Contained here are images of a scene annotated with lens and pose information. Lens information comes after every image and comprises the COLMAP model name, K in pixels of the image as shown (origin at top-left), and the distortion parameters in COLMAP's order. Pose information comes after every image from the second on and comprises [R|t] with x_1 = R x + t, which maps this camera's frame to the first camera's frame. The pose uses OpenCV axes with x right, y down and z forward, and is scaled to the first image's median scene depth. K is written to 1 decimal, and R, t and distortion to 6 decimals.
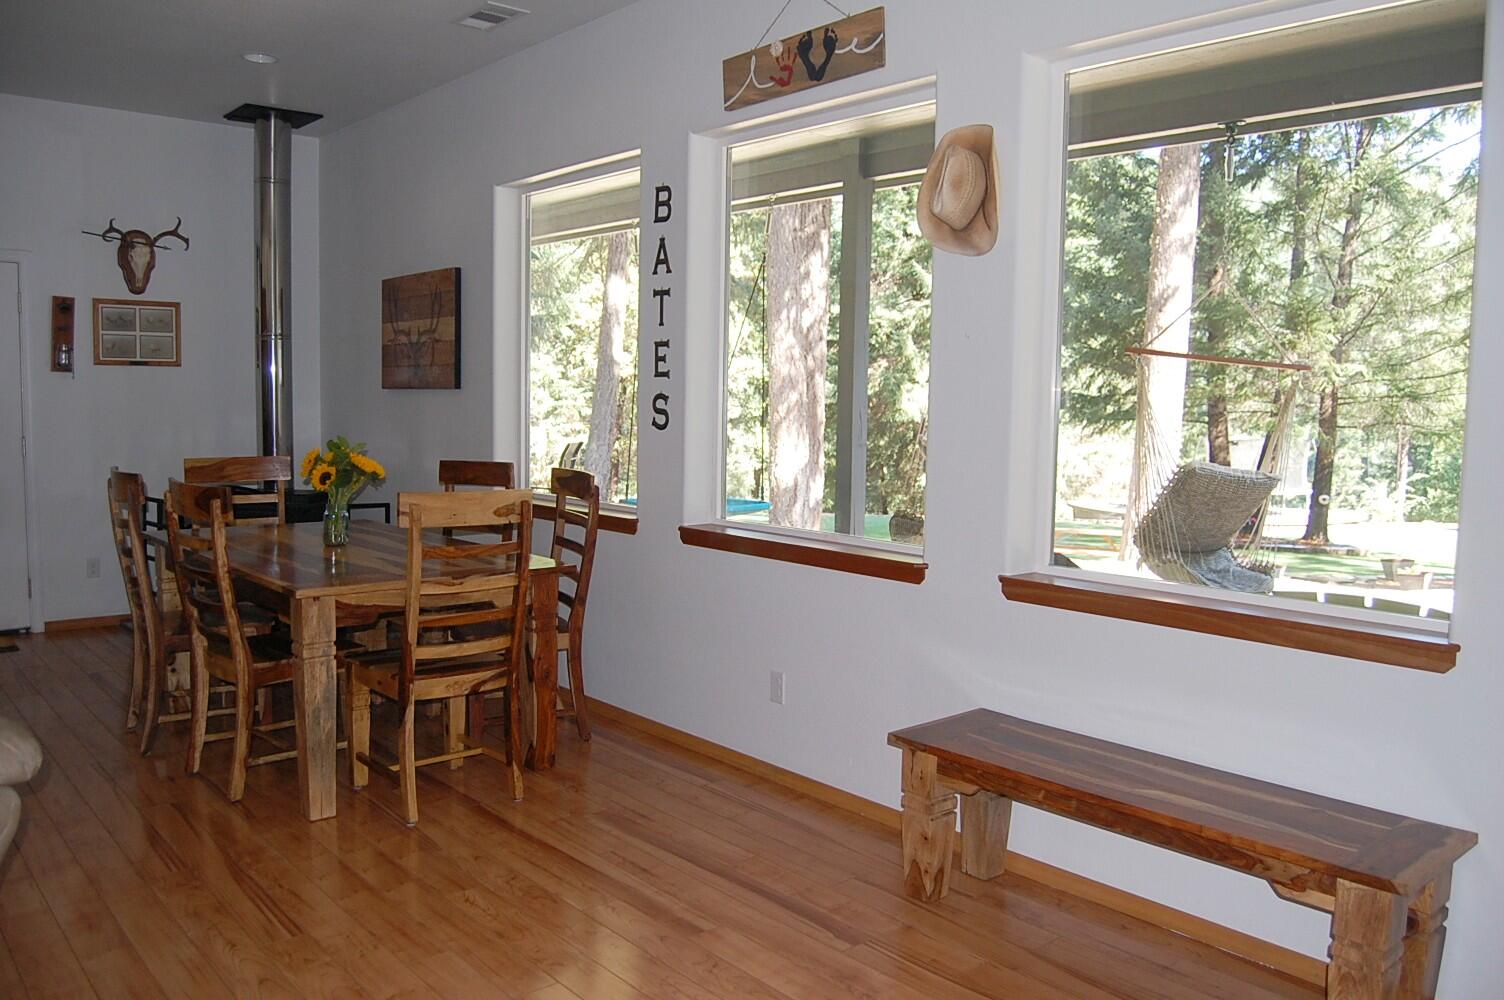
lens RADIAL K [[1190.1, 0, 752.0], [0, 1190.1, 500.0], [0, 0, 1]] dist [-0.095453, 0.001996]
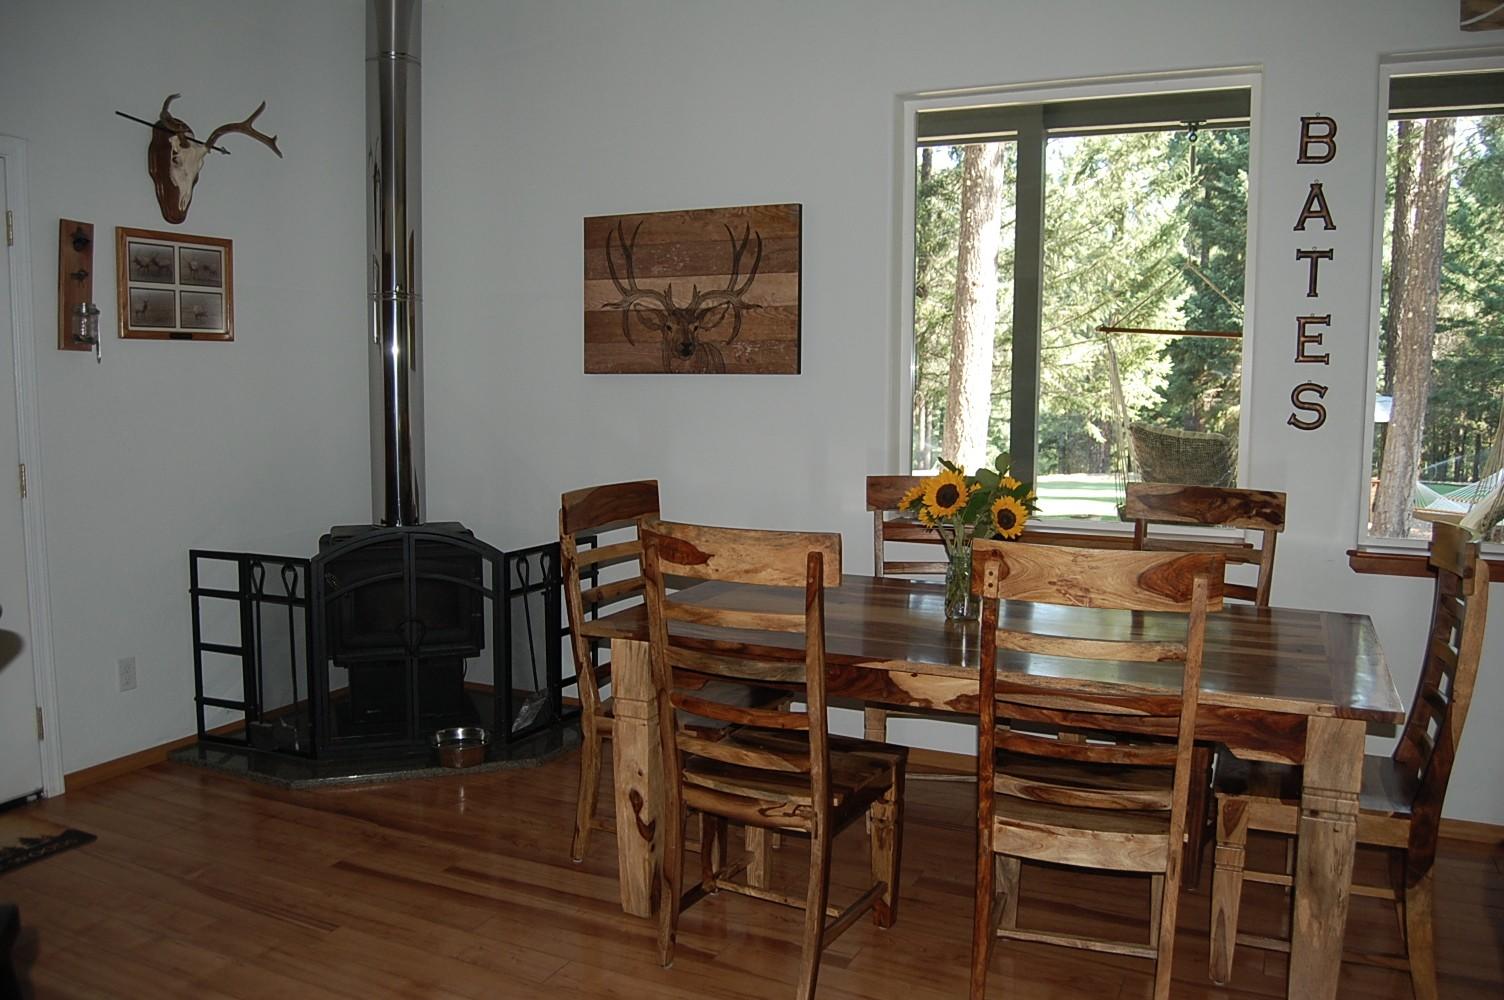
lens RADIAL K [[1190.1, 0, 752.0], [0, 1190.1, 500.0], [0, 0, 1]] dist [-0.095453, 0.001996]
pose [[0.915369, -0.052730, 0.399149, -0.524396], [0.043699, 0.998542, 0.031700, -0.038860], [-0.400238, -0.011575, 0.916338, 0.324178]]
